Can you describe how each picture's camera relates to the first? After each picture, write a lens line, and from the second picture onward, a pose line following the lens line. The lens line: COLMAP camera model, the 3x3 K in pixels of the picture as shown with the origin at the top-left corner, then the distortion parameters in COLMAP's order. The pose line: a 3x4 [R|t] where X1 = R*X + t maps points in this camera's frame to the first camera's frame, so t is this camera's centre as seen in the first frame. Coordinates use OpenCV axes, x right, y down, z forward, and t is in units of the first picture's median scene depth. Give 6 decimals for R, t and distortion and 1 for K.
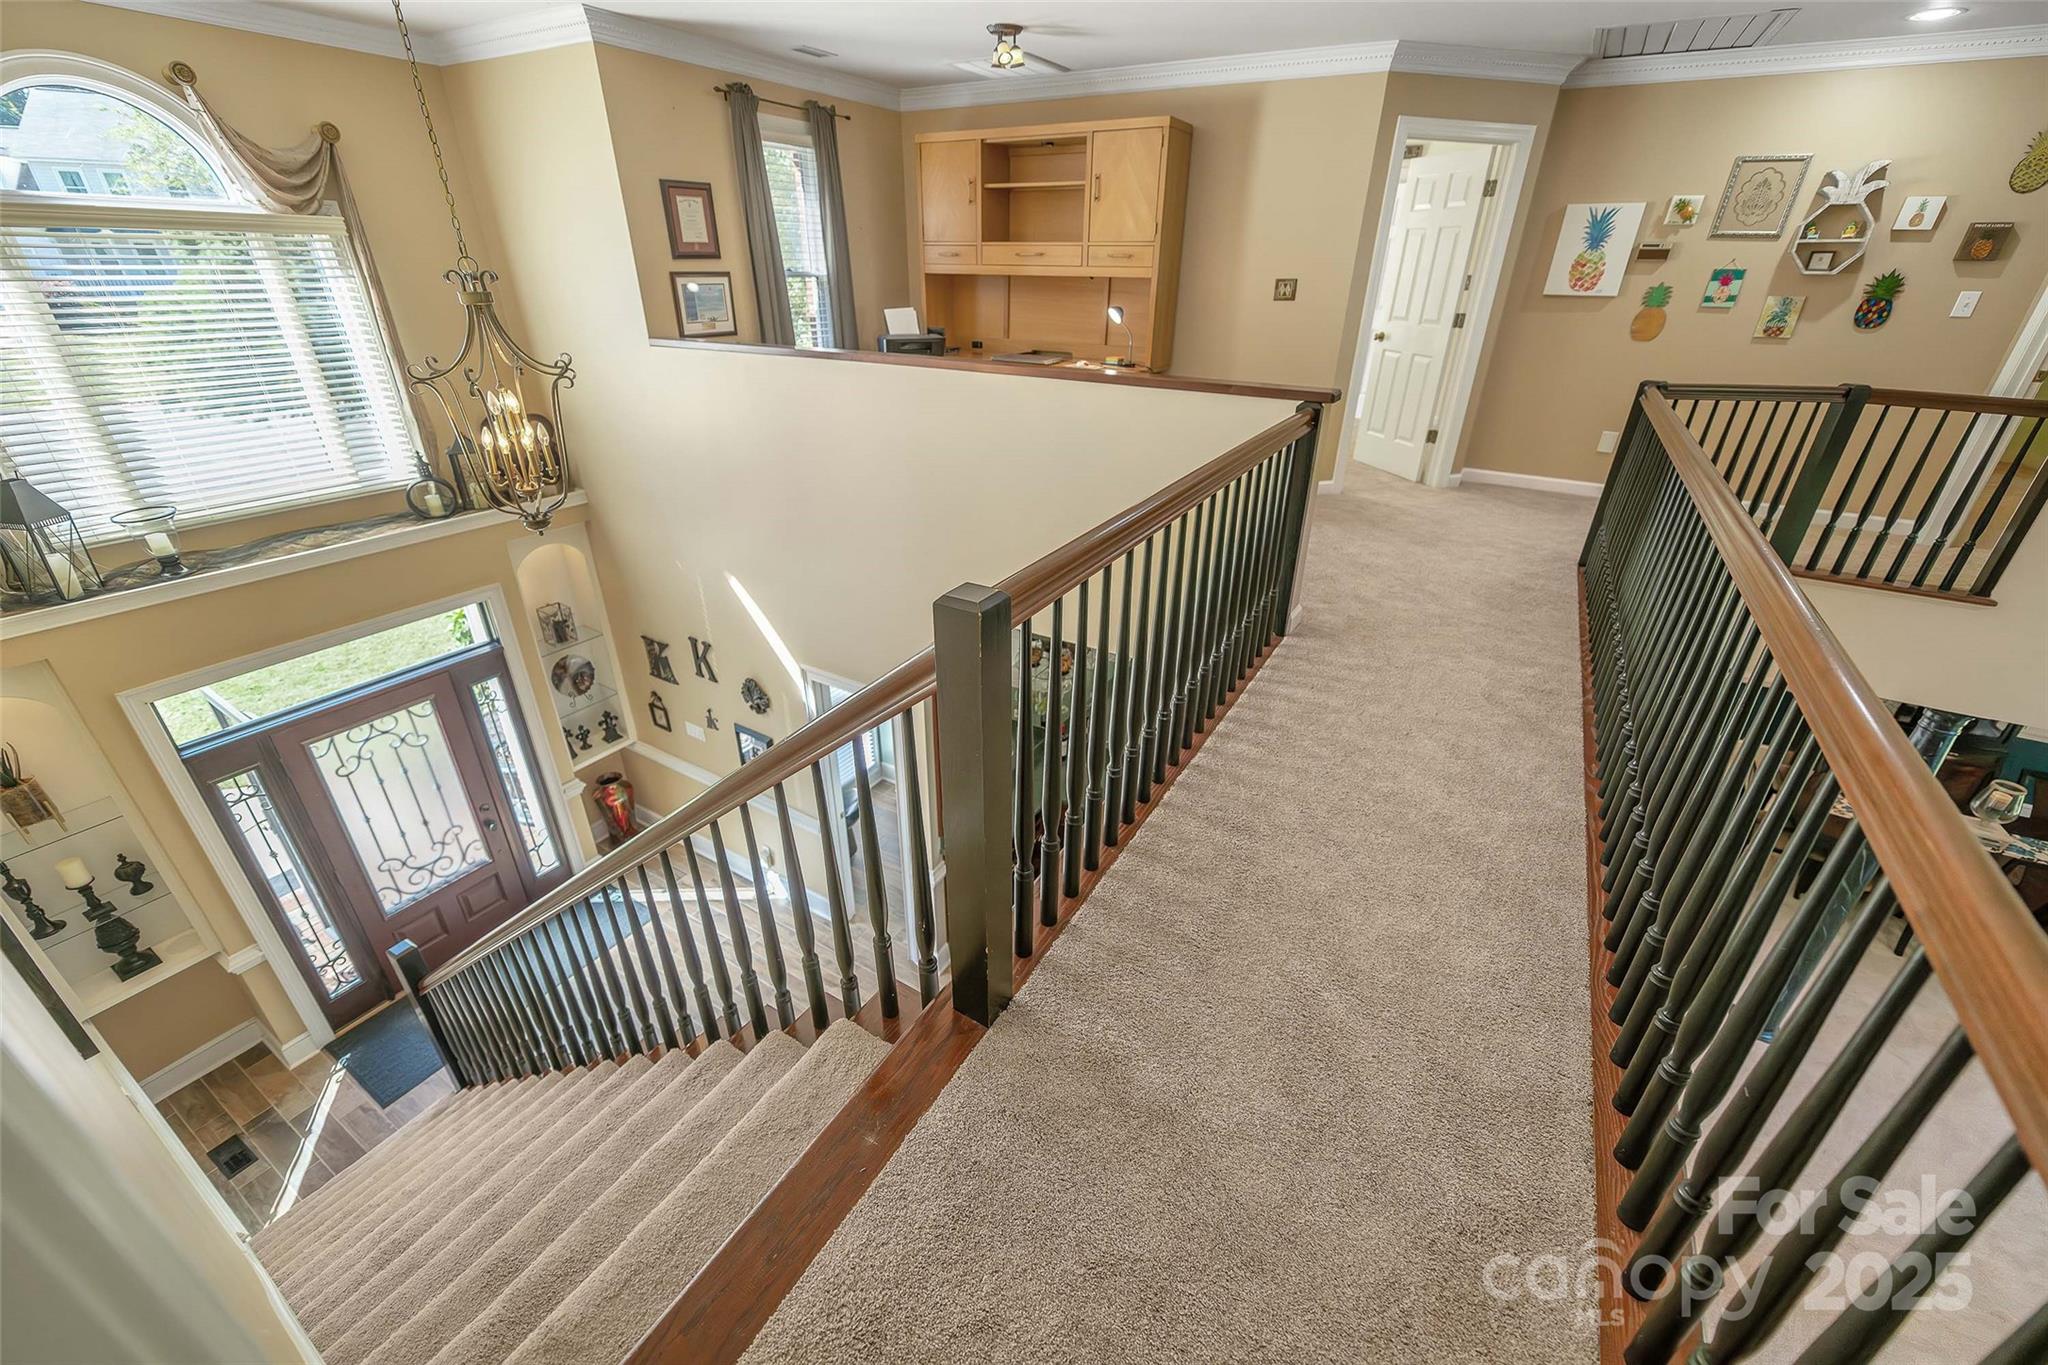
lens RADIAL K [[828.3, 0, 1020.0], [0, 828.3, 697.6], [0, 0, 1]] dist [-0.002764, -0.000240]
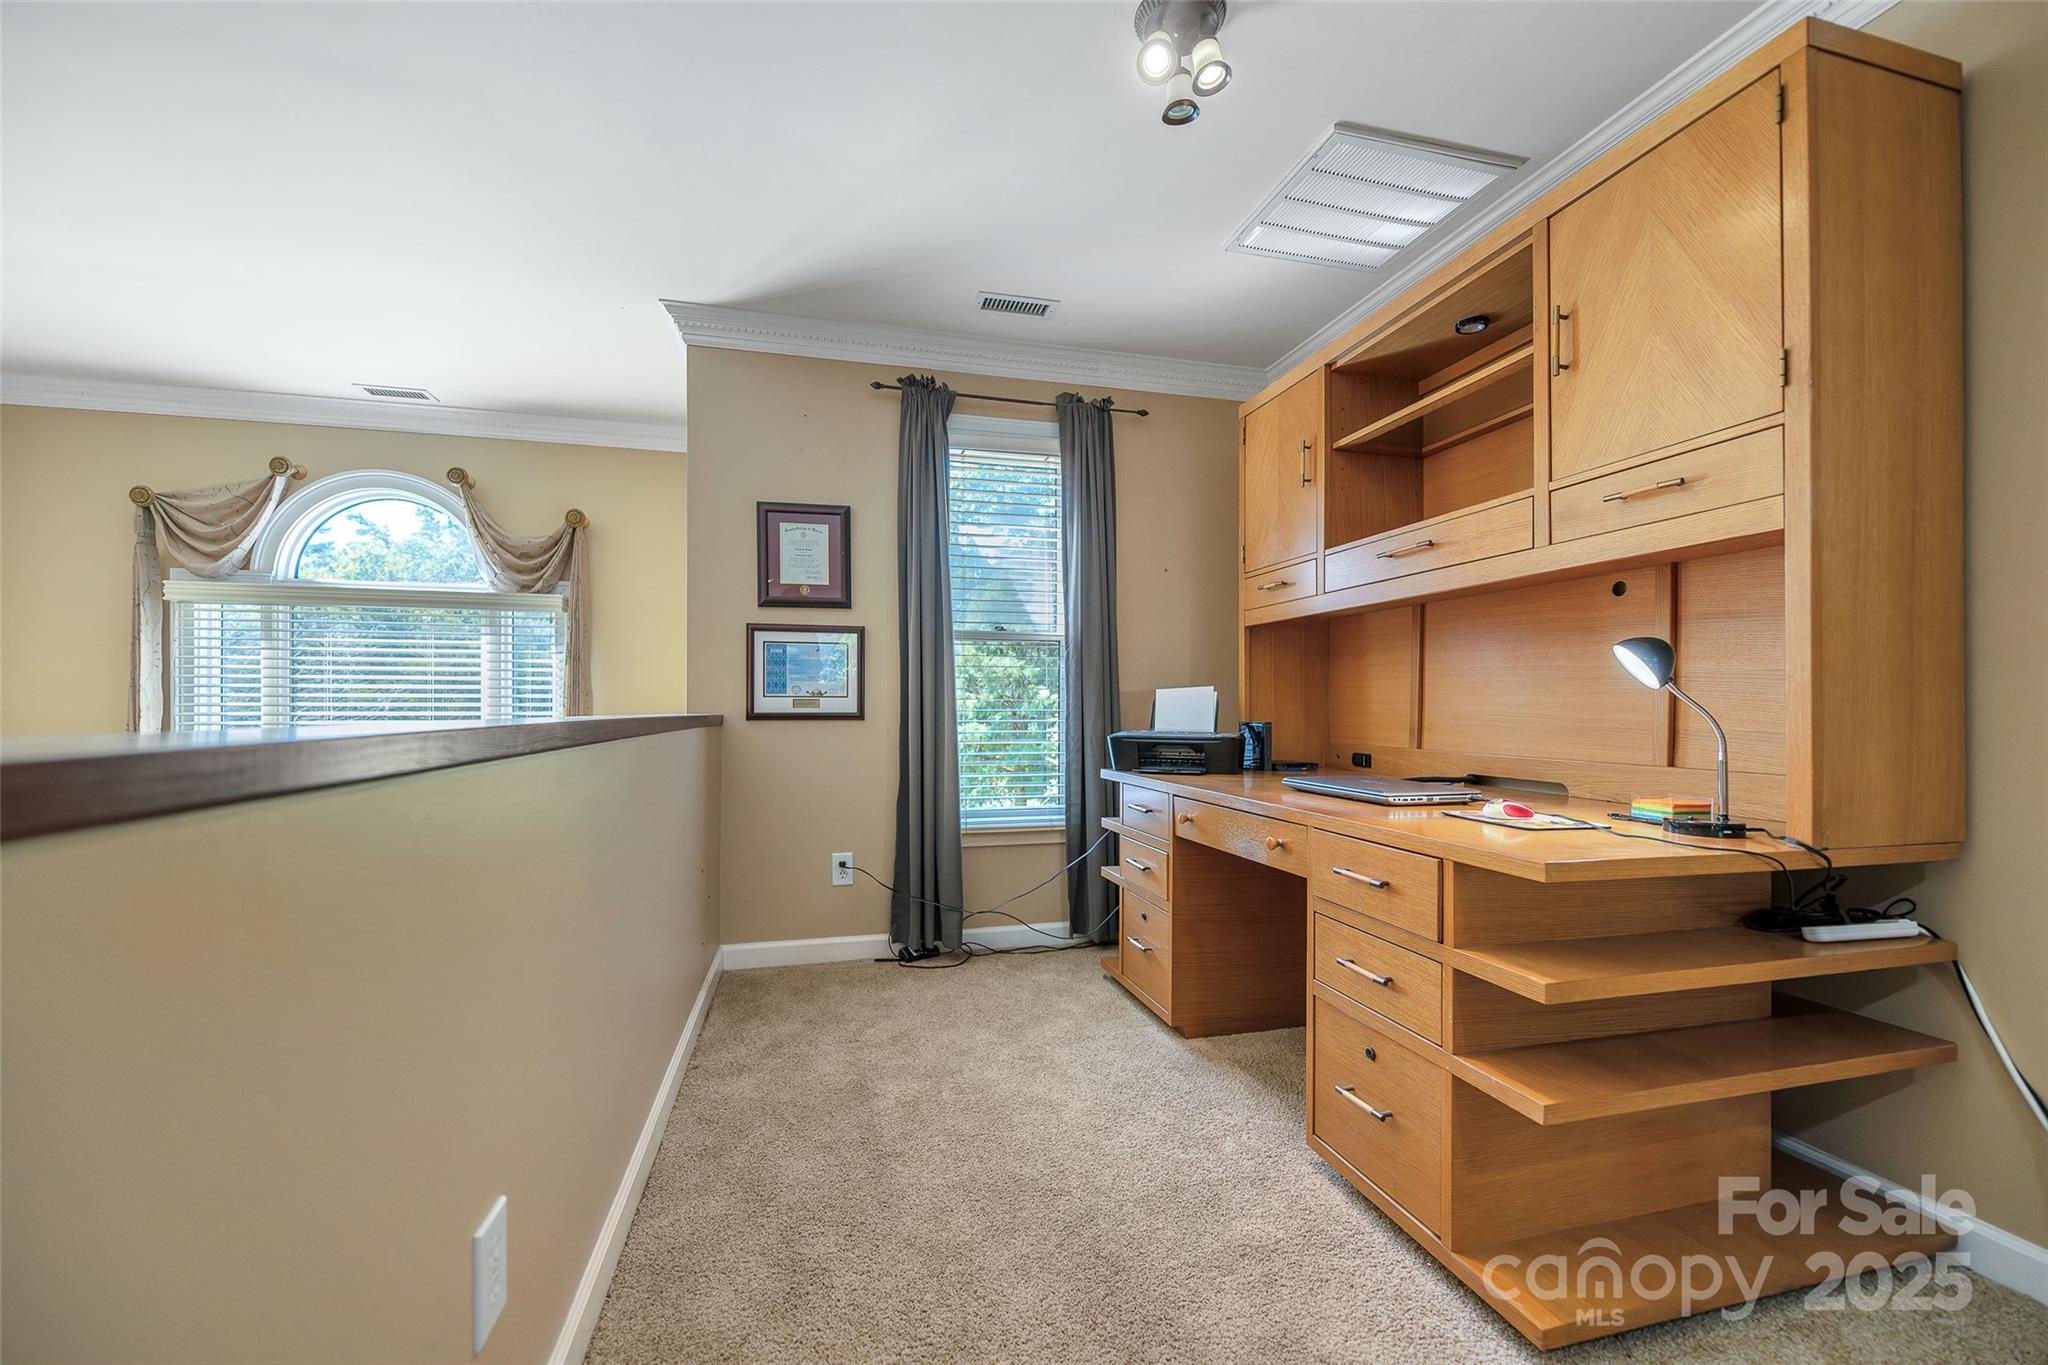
lens RADIAL K [[828.3, 0, 1018.9], [0, 828.3, 685.3], [0, 0, 1]] dist [-0.002764, -0.000240]
pose [[0.713145, -0.025919, -0.700537, 0.172766], [-0.322631, 0.875056, -0.360814, -0.294295], [0.622361, 0.483327, 0.615680, 0.724547]]
